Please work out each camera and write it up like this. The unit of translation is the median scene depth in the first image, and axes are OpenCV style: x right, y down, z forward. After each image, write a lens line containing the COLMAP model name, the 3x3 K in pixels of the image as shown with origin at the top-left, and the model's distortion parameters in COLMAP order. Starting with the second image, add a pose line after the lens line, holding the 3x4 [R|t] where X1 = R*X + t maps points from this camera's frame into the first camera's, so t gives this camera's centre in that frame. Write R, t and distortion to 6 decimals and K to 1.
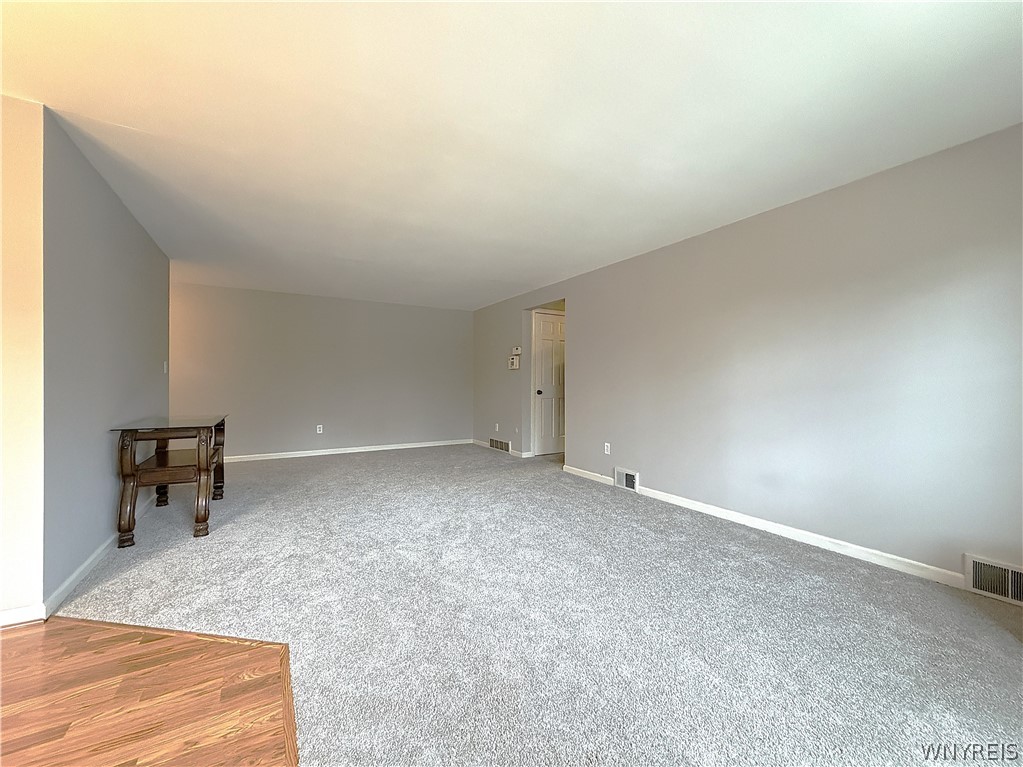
lens RADIAL K [[413.2, 0, 502.2], [0, 413.2, 383.3], [0, 0, 1]] dist [-0.001656, -0.000141]
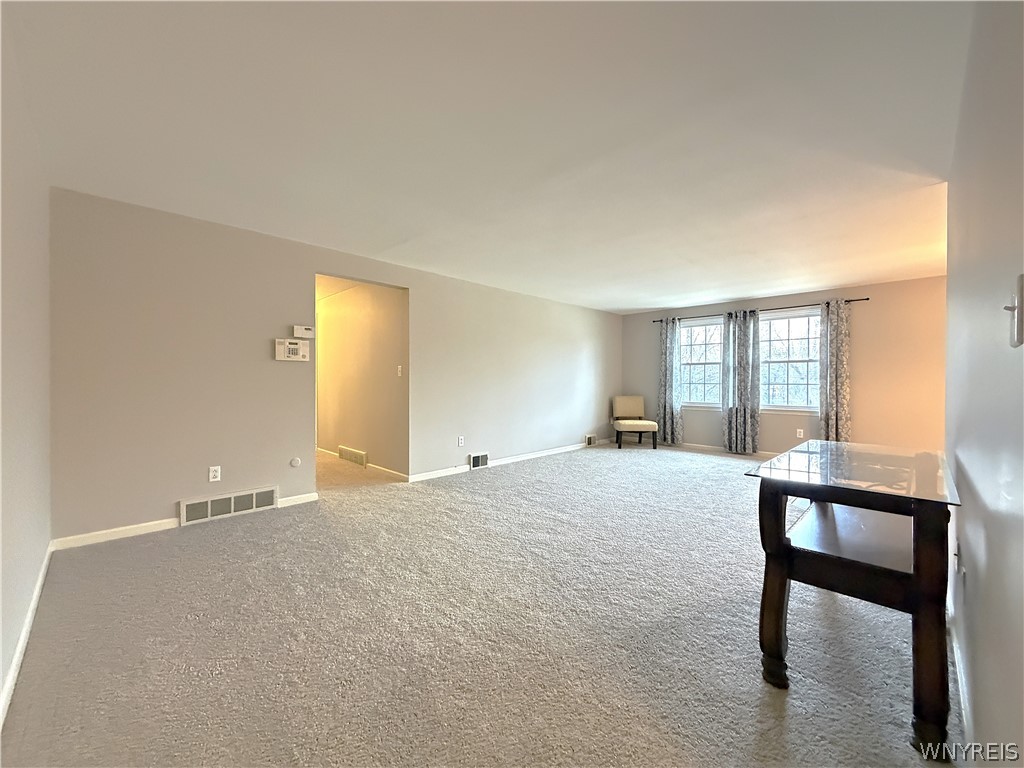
lens RADIAL K [[407.8, 0, 517.2], [0, 407.8, 381.2], [0, 0, 1]] dist [-0.000185, -0.000039]
pose [[-0.270750, -0.003546, 0.962643, -1.343910], [-0.001883, 0.999993, 0.003154, -0.016118], [-0.962648, -0.000959, -0.270755, 1.805105]]
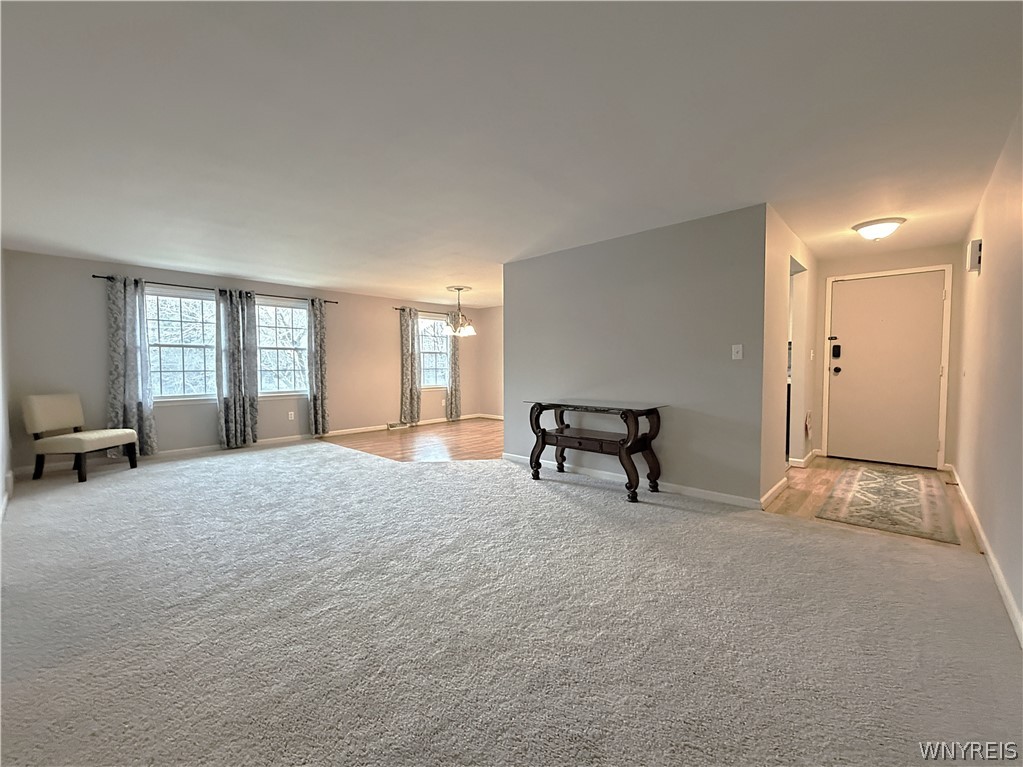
lens RADIAL K [[413.2, 0, 502.2], [0, 413.2, 383.3], [0, 0, 1]] dist [-0.001656, -0.000141]
pose [[-0.957164, 0.014312, -0.289191, -0.227764], [0.002000, 0.999081, 0.042826, -0.020866], [0.289538, 0.040413, -0.956313, 2.357744]]
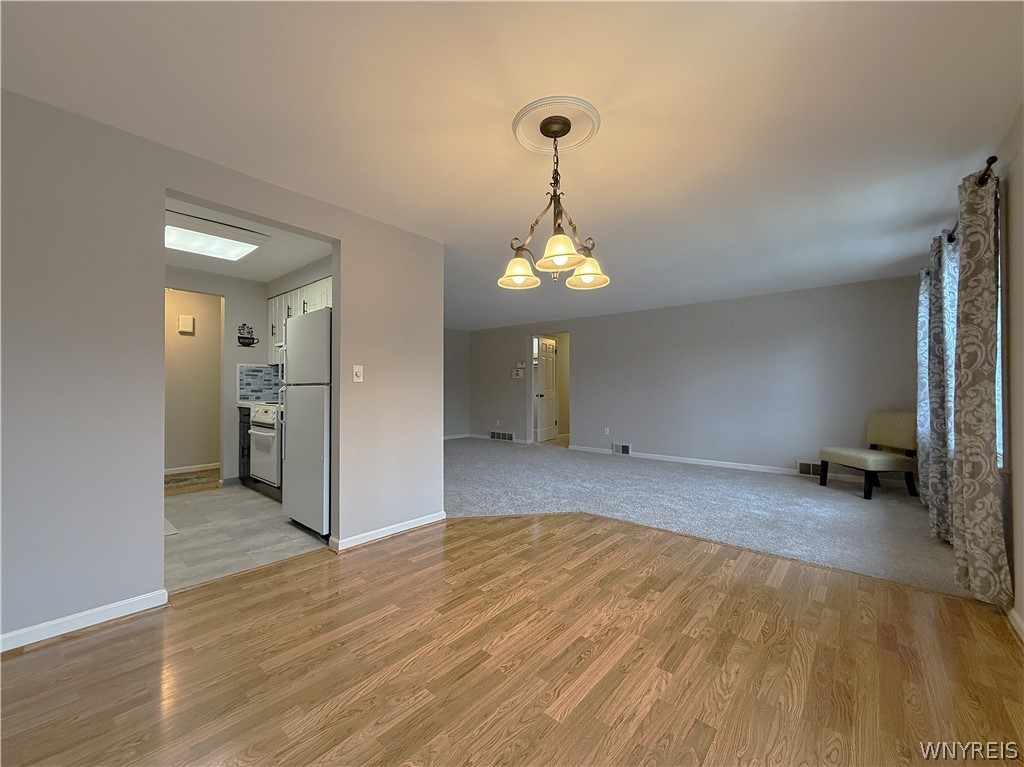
lens RADIAL K [[416.5, 0, 501.1], [0, 416.5, 381.6], [0, 0, 1]] dist [0.001259, 0.000007]
pose [[0.947328, 0.002631, 0.320253, -0.979325], [0.001713, 0.999910, -0.013284, -0.013854], [-0.320259, 0.013133, 0.947239, -0.574590]]
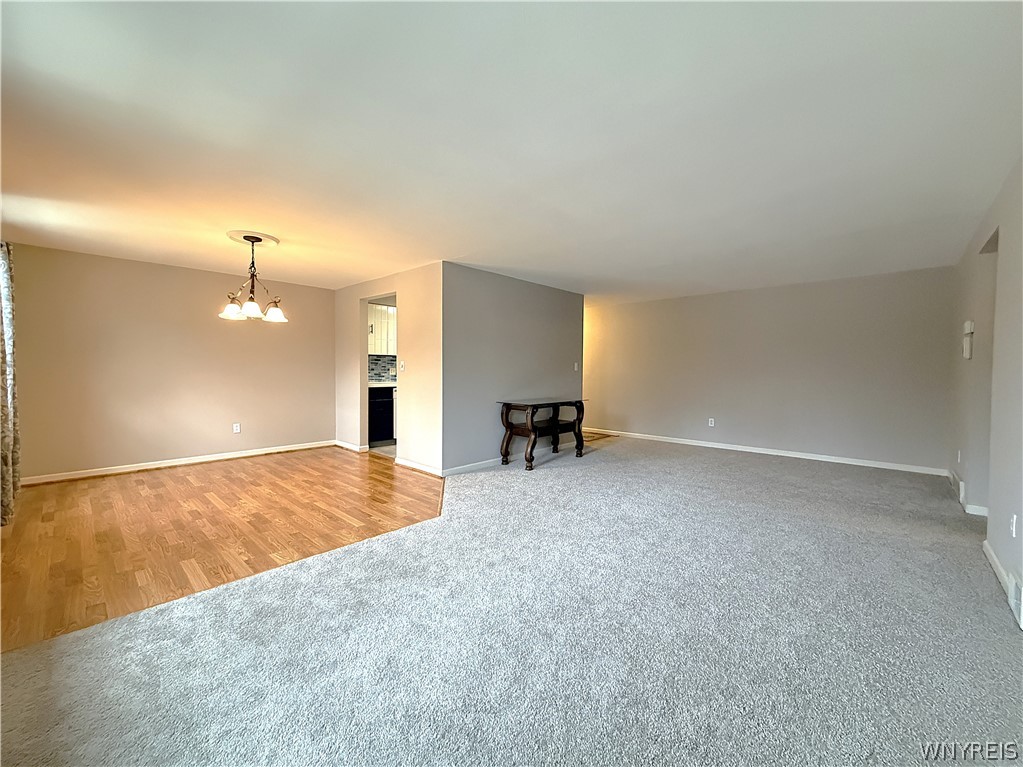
lens RADIAL K [[408.8, 0, 509.7], [0, 408.8, 383.6], [0, 0, 1]] dist [-0.000835, 0.000024]
pose [[0.294218, 0.029623, -0.955279, 0.835633], [-0.007188, 0.999560, 0.028783, -0.027335], [0.955711, -0.001601, 0.294301, 0.452399]]
